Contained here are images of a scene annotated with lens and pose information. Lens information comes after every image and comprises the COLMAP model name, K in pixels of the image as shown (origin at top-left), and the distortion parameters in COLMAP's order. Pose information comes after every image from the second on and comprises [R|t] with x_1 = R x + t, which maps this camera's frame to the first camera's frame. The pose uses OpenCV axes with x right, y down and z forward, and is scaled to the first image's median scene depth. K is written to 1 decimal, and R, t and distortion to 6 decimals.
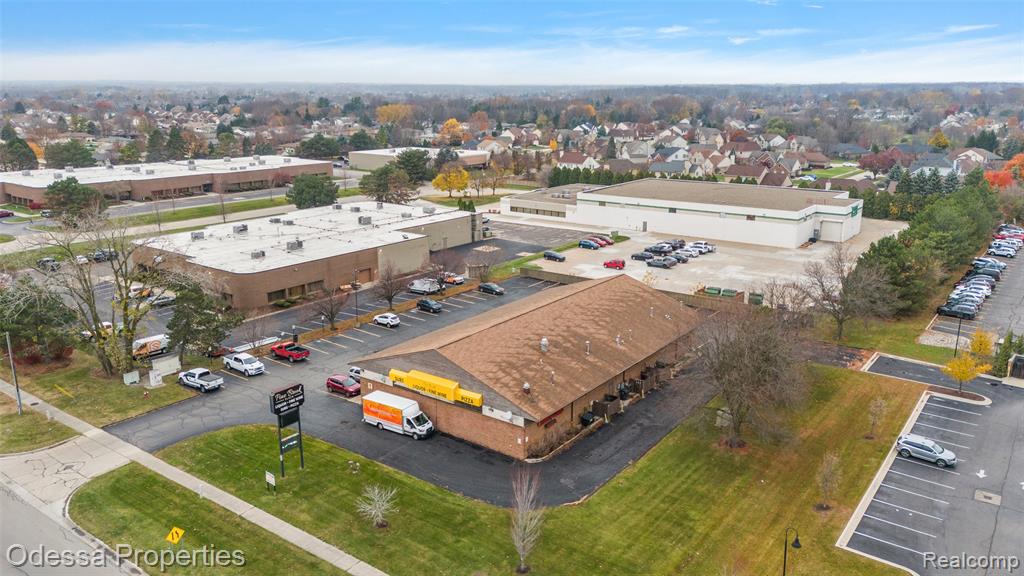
lens RADIAL K [[753.7, 0, 512.0], [0, 753.7, 288.0], [0, 0, 1]] dist [0.095404, -0.099593]
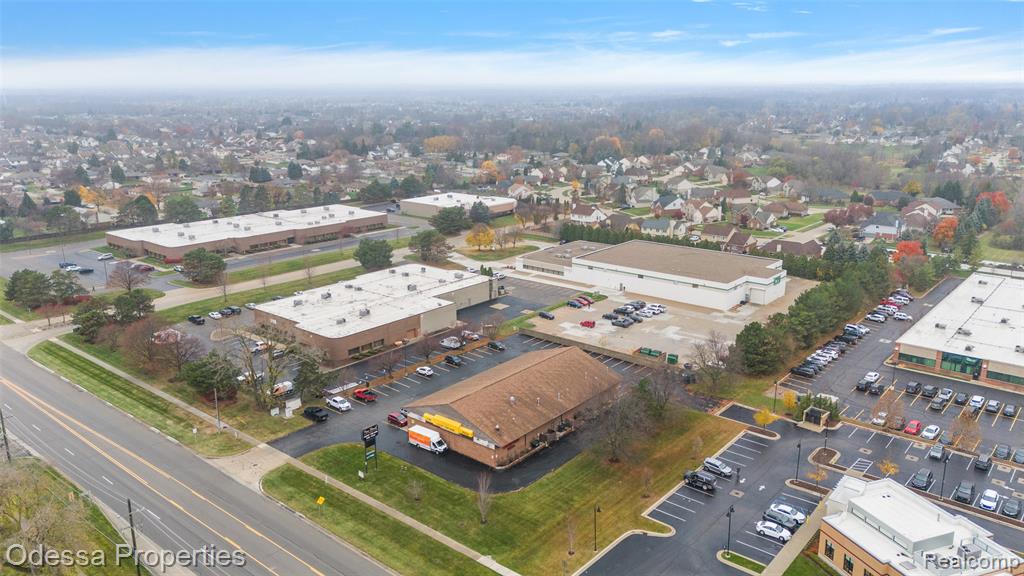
lens RADIAL K [[740.2, 0, 512.0], [0, 740.2, 288.0], [0, 0, 1]] dist [0.120560, -0.177959]
pose [[0.998208, 0.010837, -0.058851, 0.101183], [-0.010555, 0.999931, 0.005095, -0.138887], [0.058902, -0.004465, 0.998254, -0.510581]]
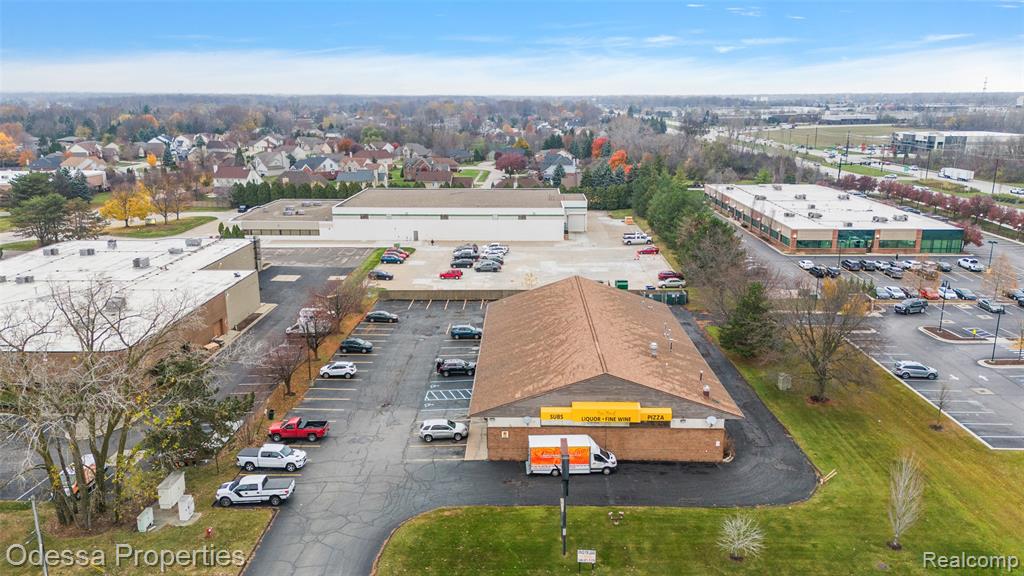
lens RADIAL K [[753.7, 0, 512.0], [0, 753.7, 288.0], [0, 0, 1]] dist [0.095404, -0.099593]
pose [[0.813514, -0.144385, 0.563336, -0.474187], [0.151118, 0.987897, 0.034971, -0.048533], [-0.561567, 0.056681, 0.825488, 0.198219]]
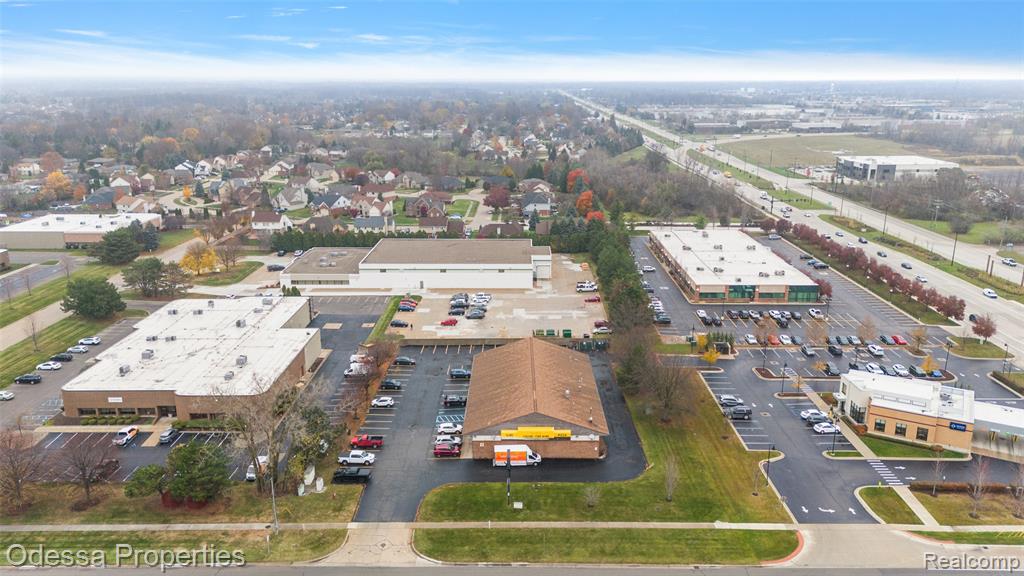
lens RADIAL K [[753.7, 0, 512.0], [0, 753.7, 288.0], [0, 0, 1]] dist [0.095404, -0.099593]
pose [[0.807128, -0.156889, 0.569149, -0.733711], [0.152969, 0.986696, 0.055059, -0.204412], [-0.570215, 0.042623, 0.820389, -0.271407]]
